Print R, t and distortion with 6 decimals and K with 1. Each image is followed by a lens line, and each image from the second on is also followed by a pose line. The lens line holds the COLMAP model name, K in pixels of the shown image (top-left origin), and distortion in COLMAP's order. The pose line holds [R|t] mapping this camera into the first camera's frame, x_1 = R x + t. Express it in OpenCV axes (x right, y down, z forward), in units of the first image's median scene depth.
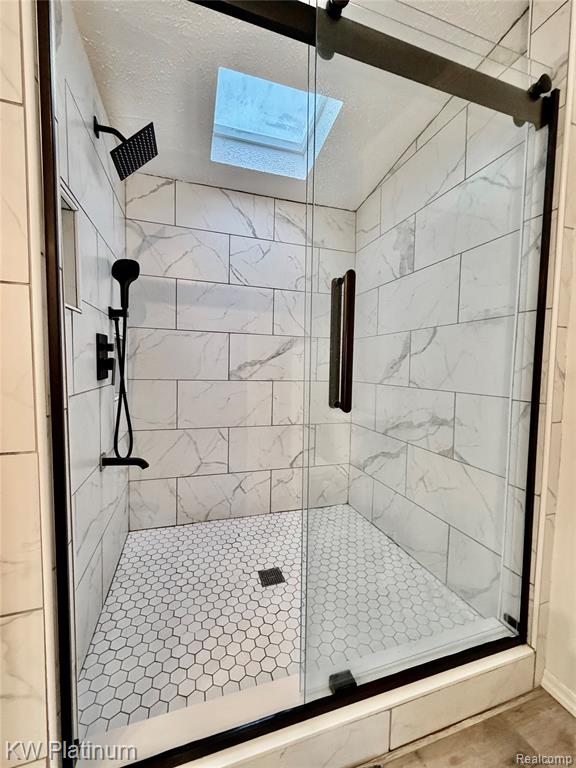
lens RADIAL K [[305.0, 0, 288.0], [0, 305.0, 384.0], [0, 0, 1]] dist [0.000961, 0.000100]
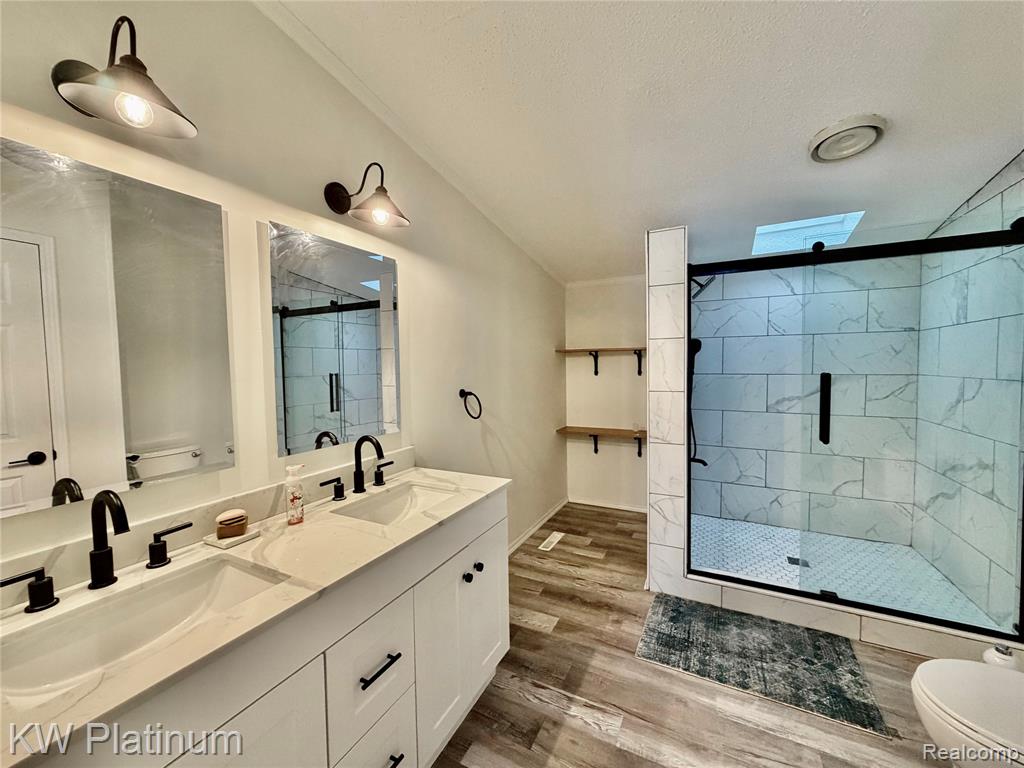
lens RADIAL K [[406.7, 0, 509.3], [0, 406.7, 385.5], [0, 0, 1]] dist [0.000961, 0.000100]
pose [[0.701275, 0.007341, -0.712853, 0.279081], [-0.016016, 0.999857, -0.005460, -0.105645], [0.712711, 0.015246, 0.701292, -1.015745]]
